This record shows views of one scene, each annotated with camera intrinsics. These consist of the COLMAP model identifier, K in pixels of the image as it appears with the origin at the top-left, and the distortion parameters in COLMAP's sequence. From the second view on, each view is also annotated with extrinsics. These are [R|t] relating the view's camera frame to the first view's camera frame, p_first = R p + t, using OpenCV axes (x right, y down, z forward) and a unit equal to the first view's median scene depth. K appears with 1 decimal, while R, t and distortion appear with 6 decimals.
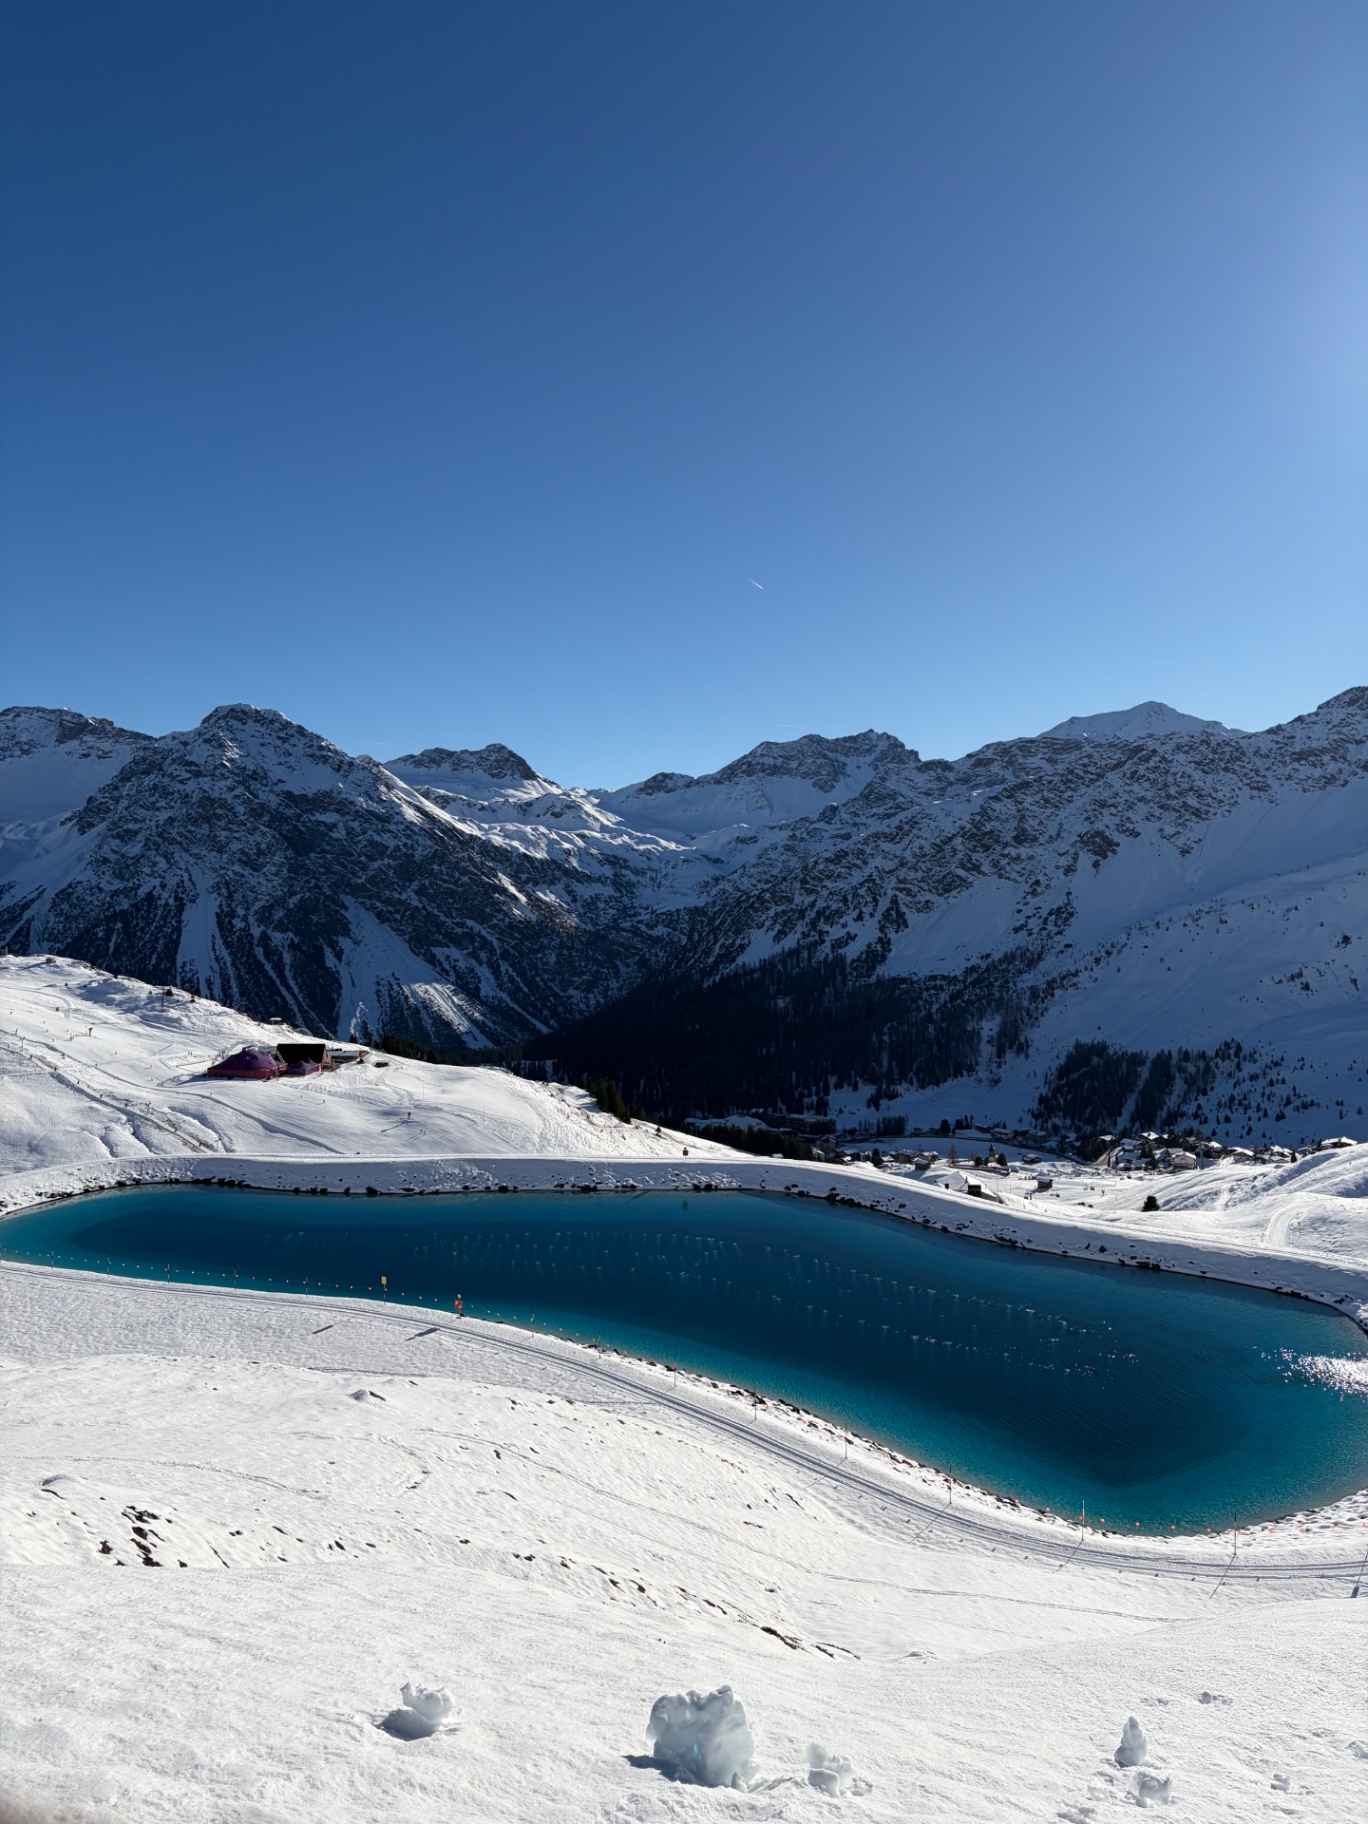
lens RADIAL K [[1340.8, 0, 690.3], [0, 1340.8, 946.4], [0, 0, 1]] dist [0.033055, -0.029471]
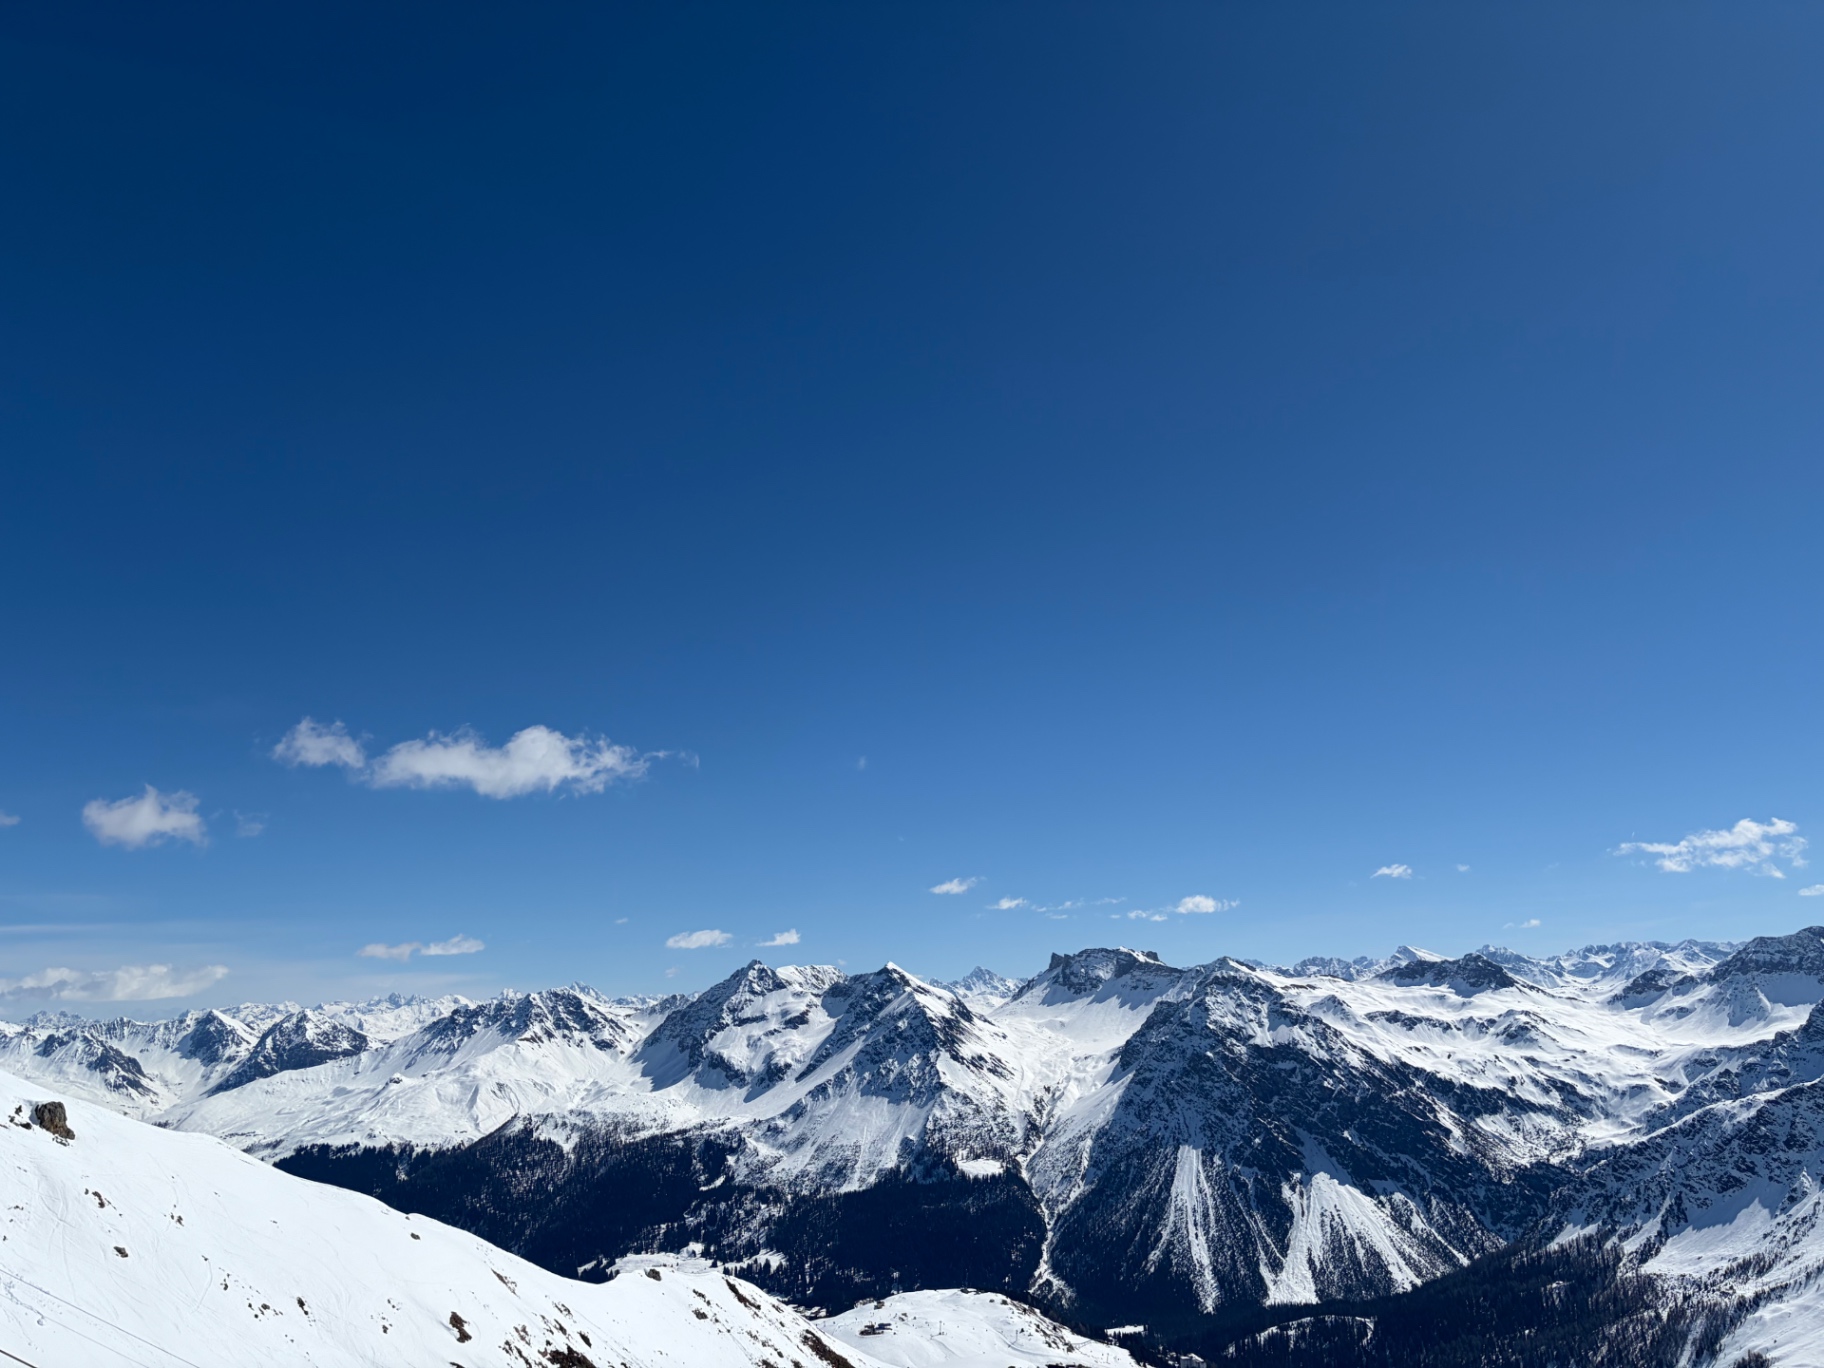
lens RADIAL K [[1340.8, 0, 936.1], [0, 1340.8, 685.0], [0, 0, 1]] dist [0.033055, -0.029471]
pose [[0.820765, -0.161646, -0.547919, 0.245339], [0.002849, 0.960278, -0.279032, -0.098023], [0.571259, 0.227459, 0.788623, -0.322853]]
